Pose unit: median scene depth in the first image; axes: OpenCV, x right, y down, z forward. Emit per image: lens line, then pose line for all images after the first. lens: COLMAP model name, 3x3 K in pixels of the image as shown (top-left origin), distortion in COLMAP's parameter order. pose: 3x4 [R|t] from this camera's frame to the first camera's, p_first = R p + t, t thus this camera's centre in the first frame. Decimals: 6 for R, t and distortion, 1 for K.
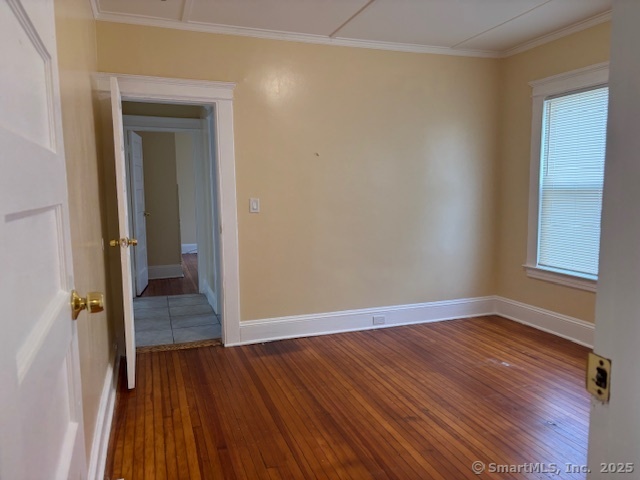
lens RADIAL K [[460.6, 0, 320.7], [0, 460.6, 229.9], [0, 0, 1]] dist [-0.000800, -0.001060]
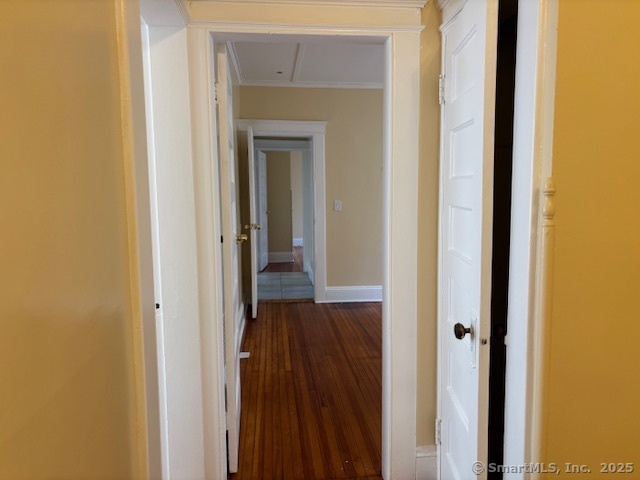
lens RADIAL K [[484.9, 0, 323.6], [0, 484.9, 236.2], [0, 0, 1]] dist [0.016079, 0.004236]
pose [[0.967738, 0.027413, -0.250464, 0.200294], [-0.028335, 0.999598, -0.000078, 0.044703], [0.250362, 0.007172, 0.968126, -0.486817]]
